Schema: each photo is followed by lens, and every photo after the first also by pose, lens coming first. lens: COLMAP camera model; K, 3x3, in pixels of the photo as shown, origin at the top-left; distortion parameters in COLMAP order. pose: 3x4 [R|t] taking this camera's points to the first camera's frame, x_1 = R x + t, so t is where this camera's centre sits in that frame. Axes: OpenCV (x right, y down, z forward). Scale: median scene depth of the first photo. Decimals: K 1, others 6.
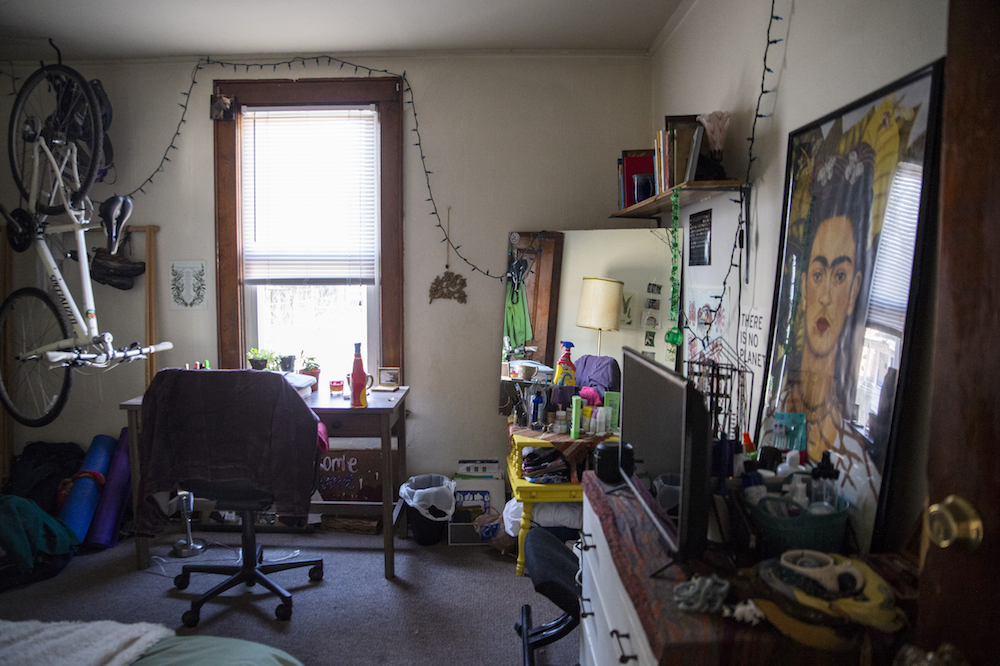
lens RADIAL K [[679.5, 0, 495.3], [0, 679.5, 334.3], [0, 0, 1]] dist [-0.131887, 0.087250]
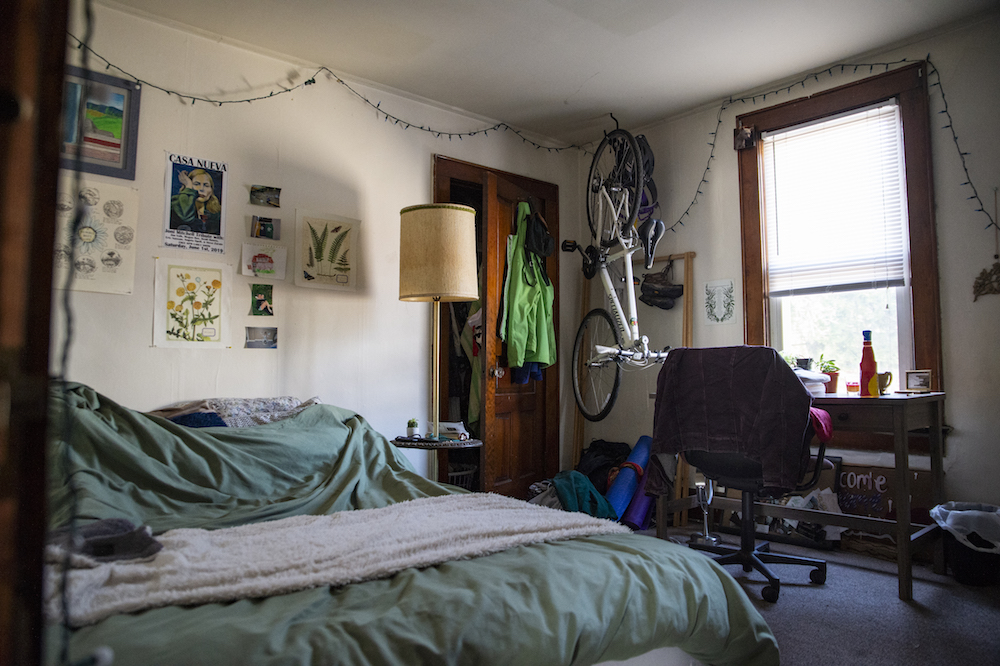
lens RADIAL K [[679.5, 0, 495.3], [0, 679.5, 334.3], [0, 0, 1]] dist [-0.131887, 0.087250]
pose [[0.662986, -0.049798, -0.746974, 0.123536], [-0.058649, 0.991264, -0.118139, 0.140912], [0.746331, 0.122134, 0.654273, 0.007412]]
